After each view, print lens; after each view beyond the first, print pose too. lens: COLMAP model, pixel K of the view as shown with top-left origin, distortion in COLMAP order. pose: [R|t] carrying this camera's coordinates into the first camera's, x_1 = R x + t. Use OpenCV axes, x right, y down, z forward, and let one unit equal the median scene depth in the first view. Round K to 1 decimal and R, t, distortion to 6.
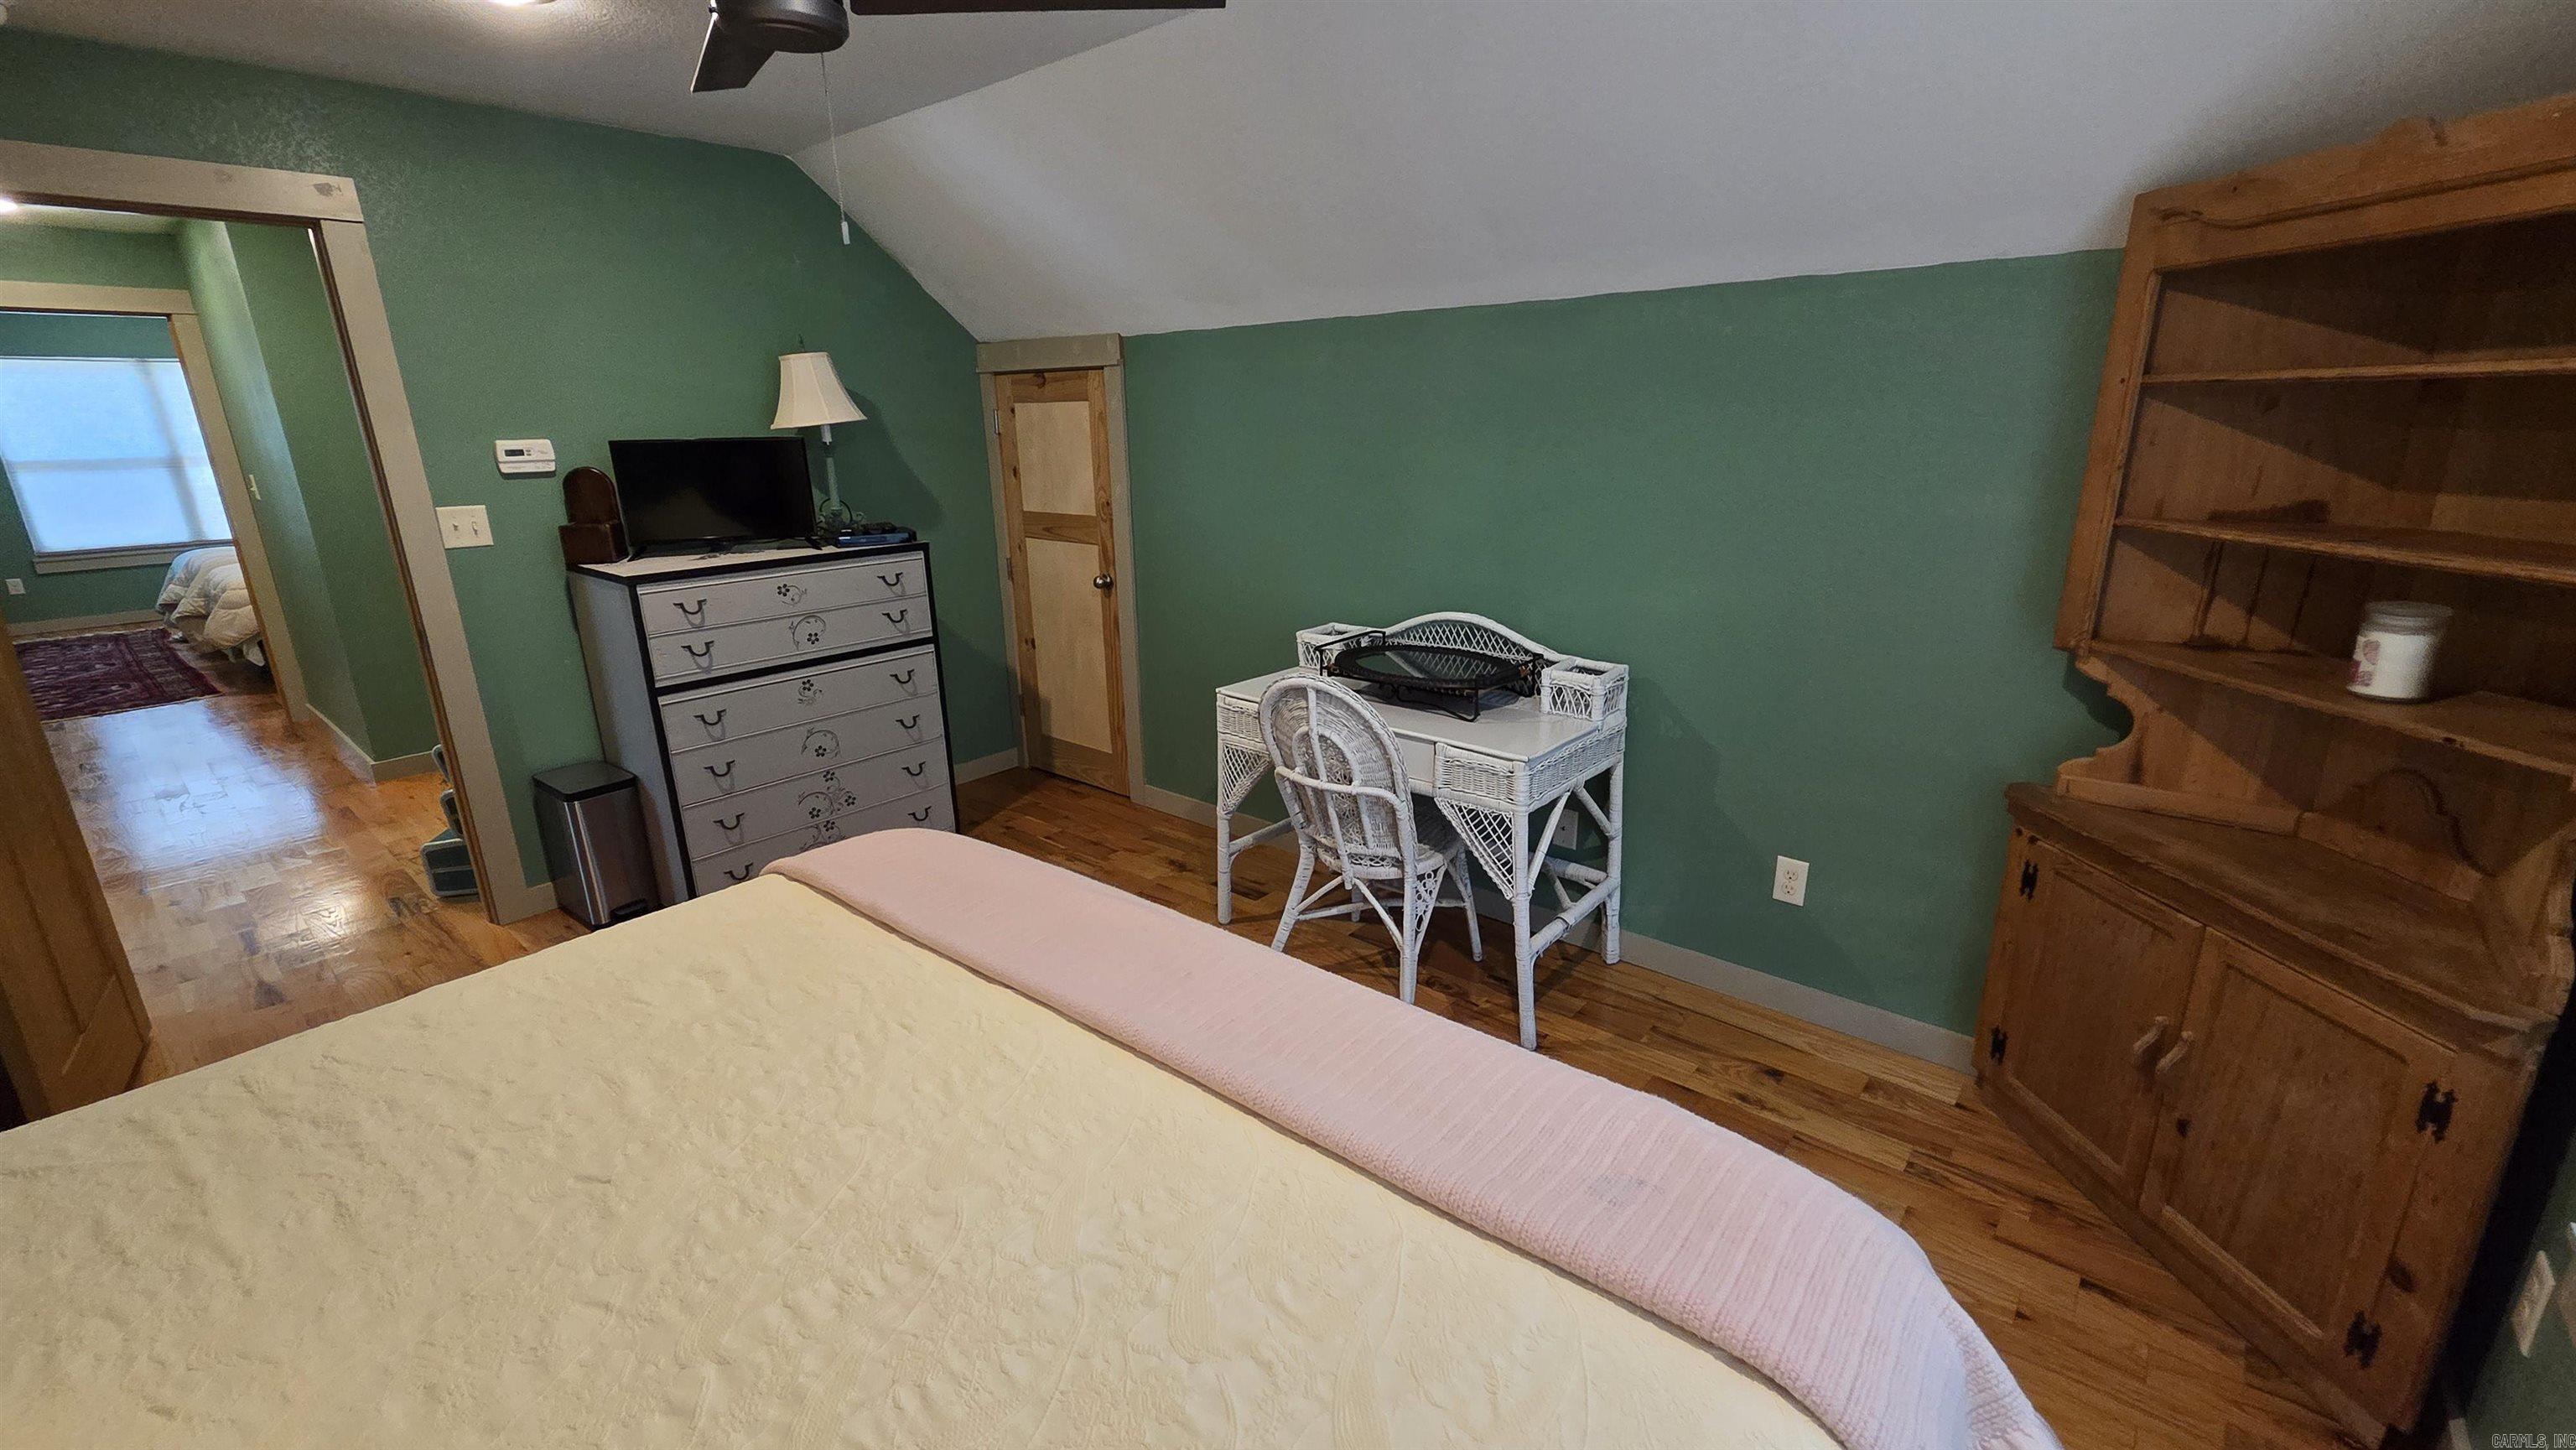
lens RADIAL K [[1054.1, 0, 1293.8], [0, 1054.1, 725.4], [0, 0, 1]] dist [0.002431, -0.000069]
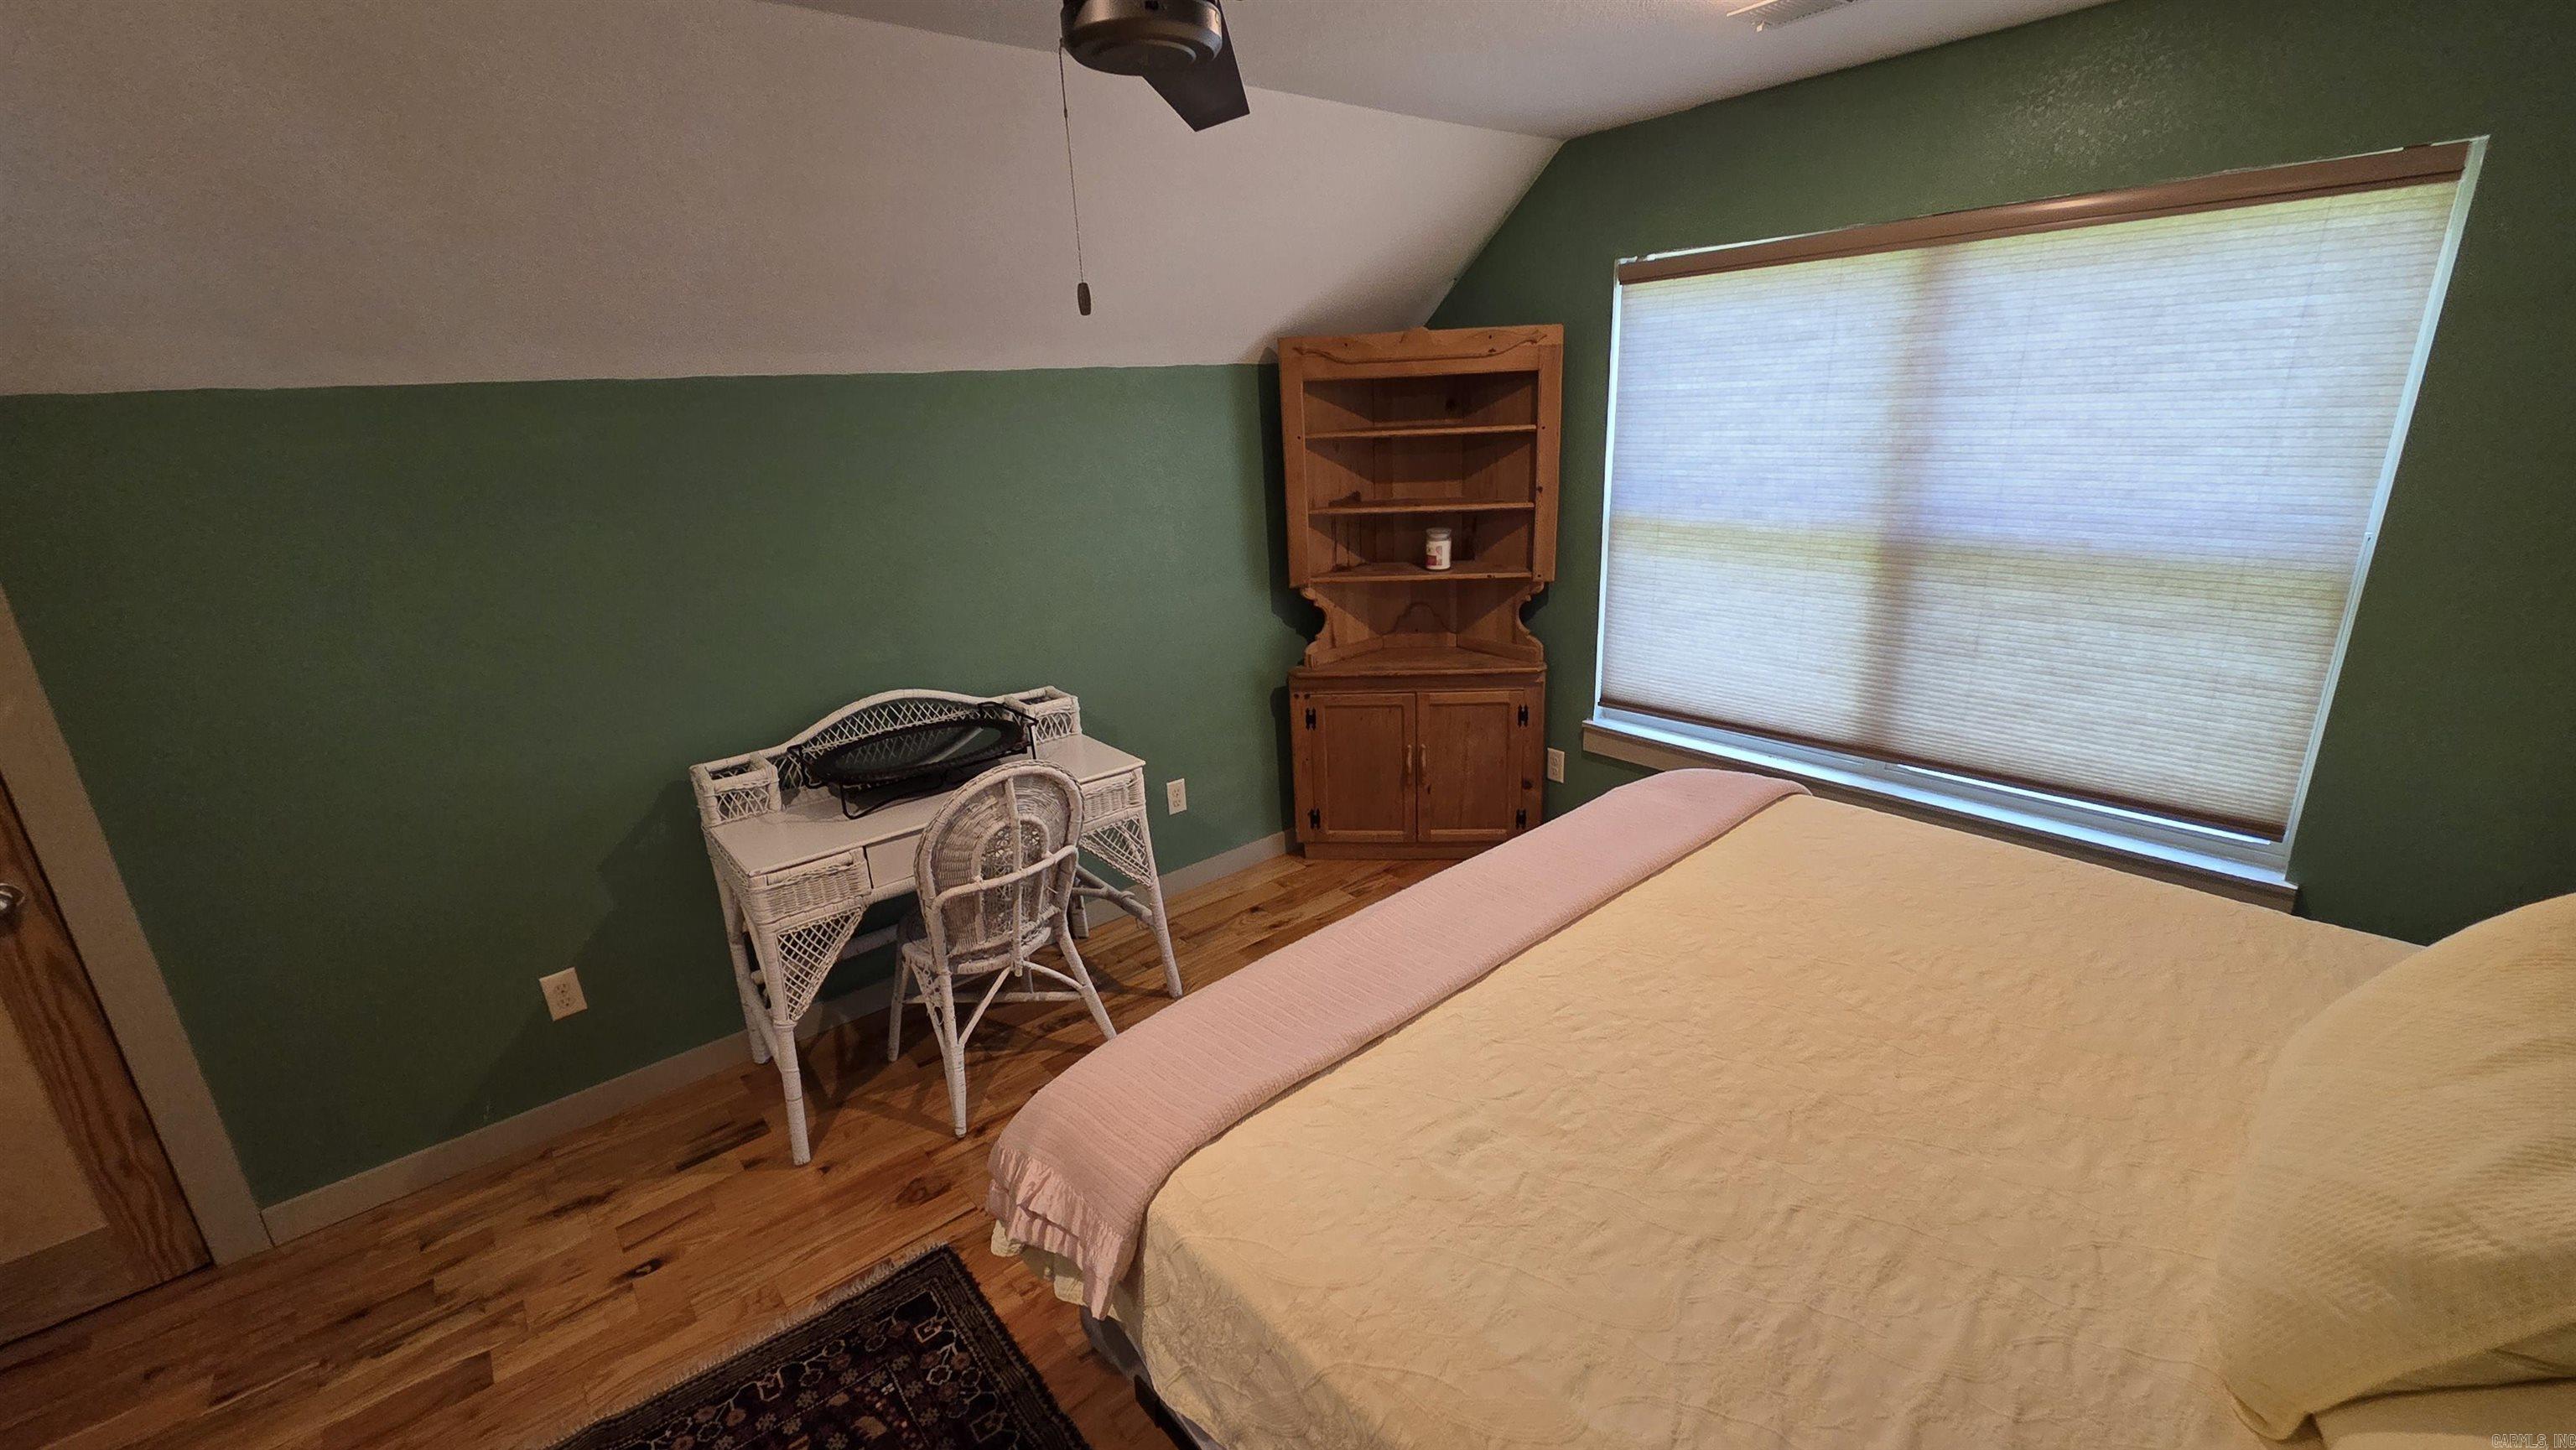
lens RADIAL K [[1054.1, 0, 1290.8], [0, 1054.1, 723.0], [0, 0, 1]] dist [0.002431, -0.000069]
pose [[0.174464, -0.286402, 0.942091, -1.139712], [0.322385, 0.920646, 0.220181, -0.289405], [-0.930392, 0.265302, 0.252951, 0.707179]]
